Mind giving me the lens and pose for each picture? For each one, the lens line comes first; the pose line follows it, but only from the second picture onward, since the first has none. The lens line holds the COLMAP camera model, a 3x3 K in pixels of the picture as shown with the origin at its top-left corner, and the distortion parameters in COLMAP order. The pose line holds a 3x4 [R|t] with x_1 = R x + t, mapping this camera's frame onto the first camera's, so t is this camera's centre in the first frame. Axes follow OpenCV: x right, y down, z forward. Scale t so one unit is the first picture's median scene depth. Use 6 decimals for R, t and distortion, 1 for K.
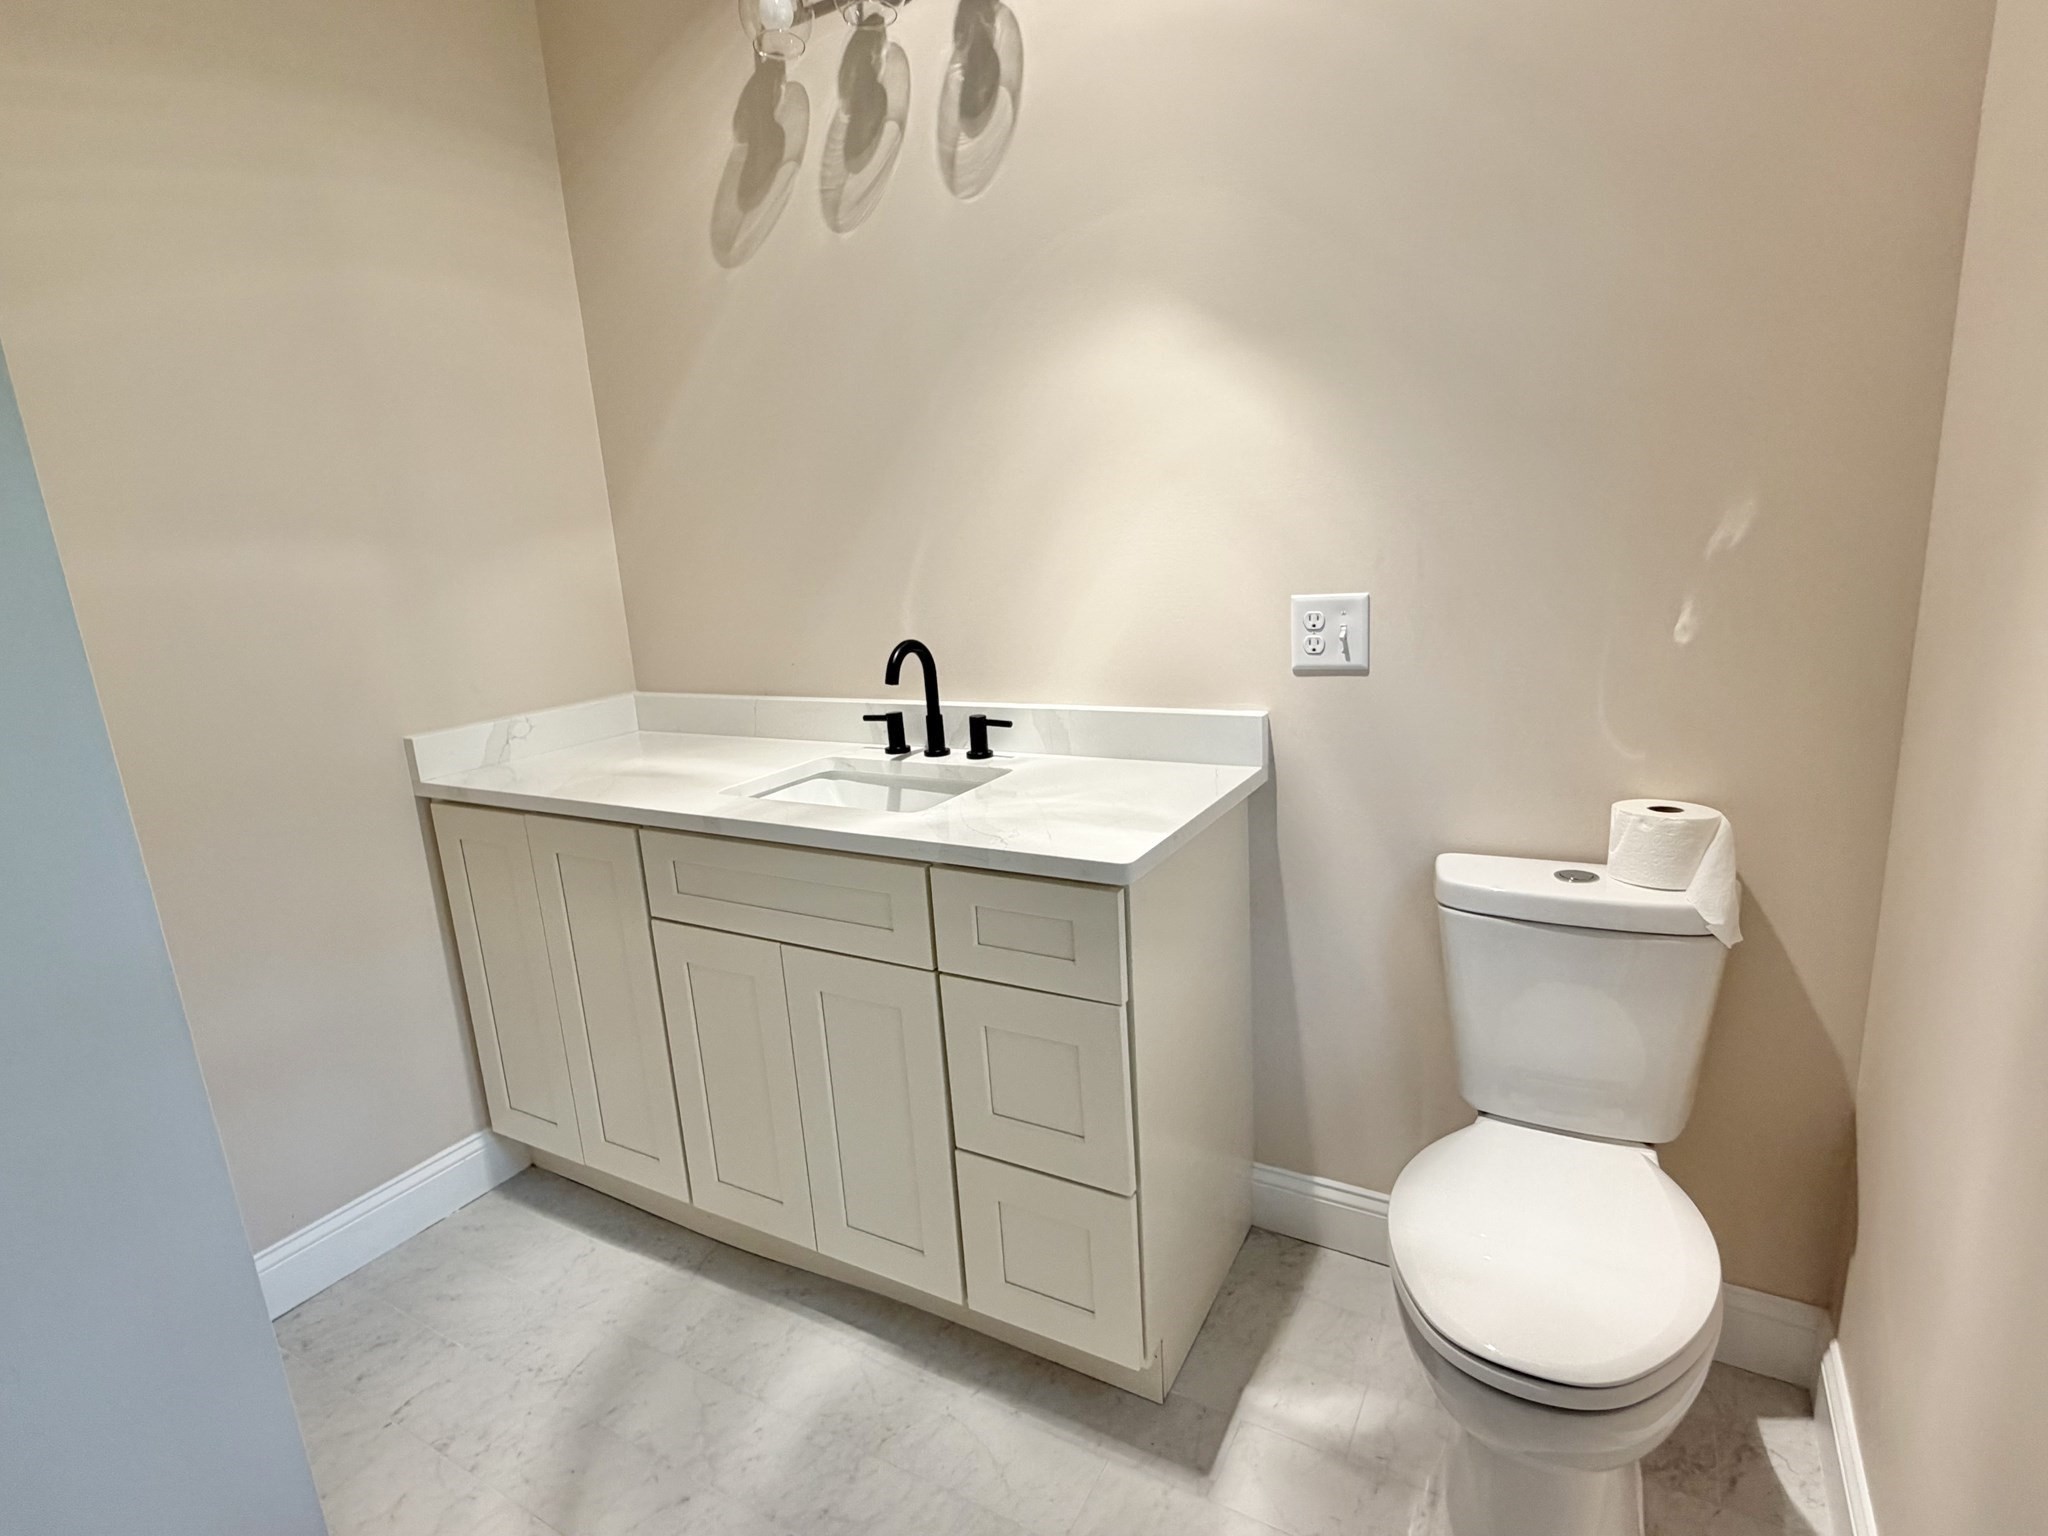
lens RADIAL K [[1037.6, 0, 1024.0], [0, 1037.6, 768.0], [0, 0, 1]] dist [-0.000584, 0.000062]
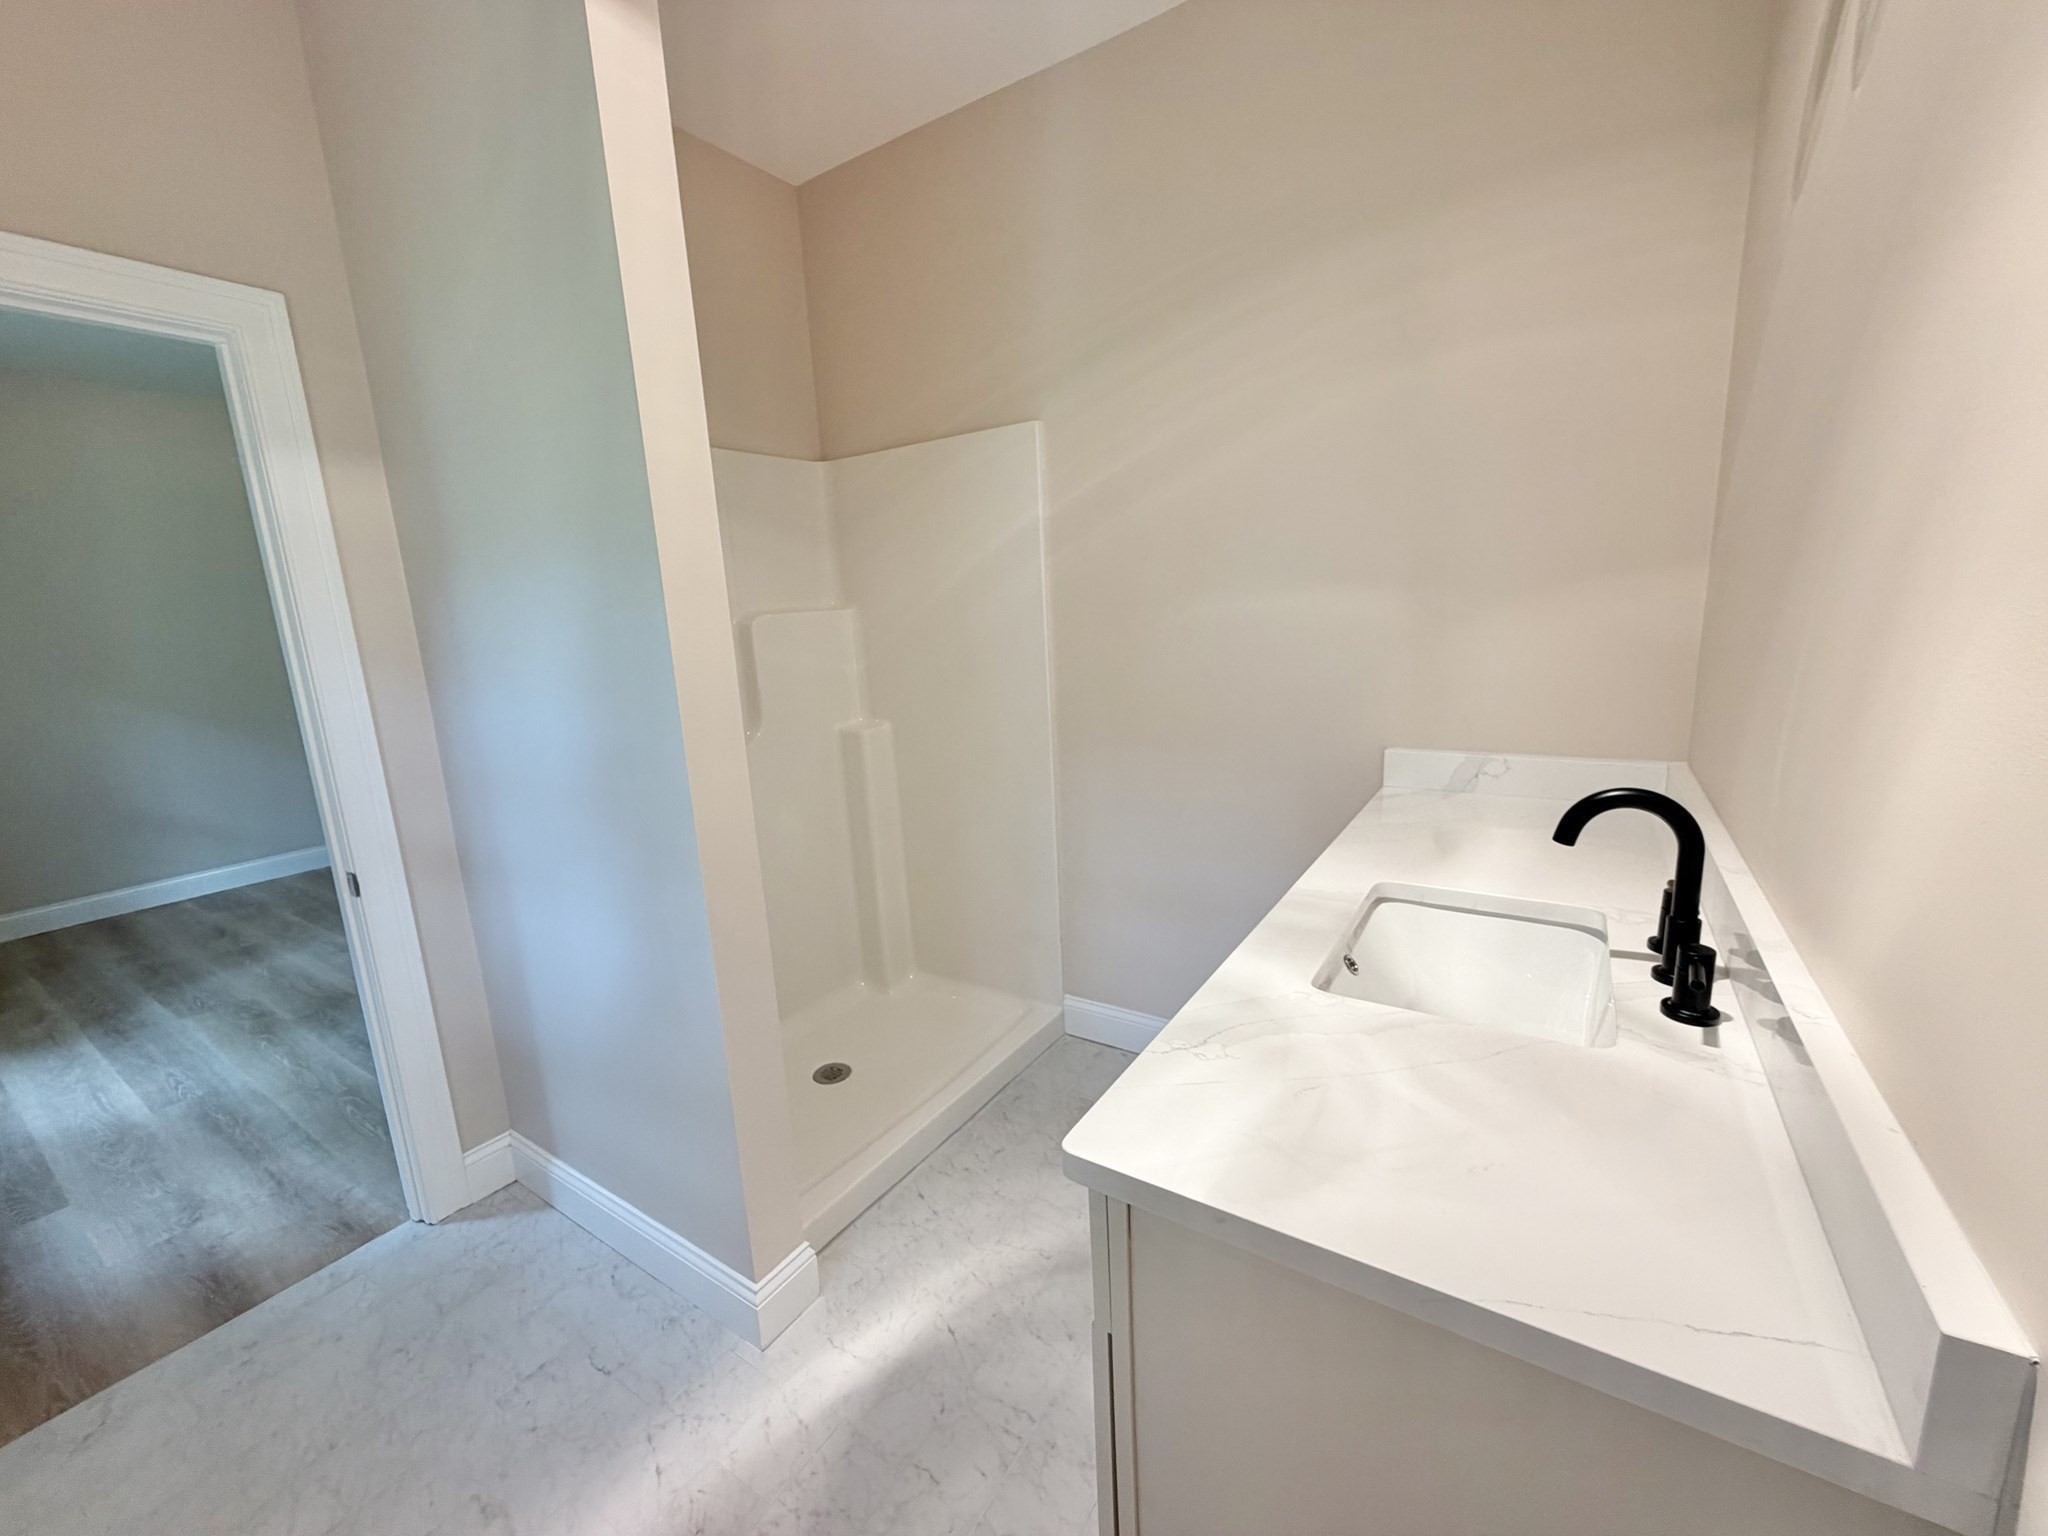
lens RADIAL K [[826.6, 0, 1024.0], [0, 826.6, 768.0], [0, 0, 1]] dist [-0.000509, -0.000170]
pose [[-0.052192, 0.263006, -0.963381, 0.384982], [-0.175119, 0.947338, 0.268113, -0.200928], [0.983163, 0.182700, -0.003386, 0.611229]]
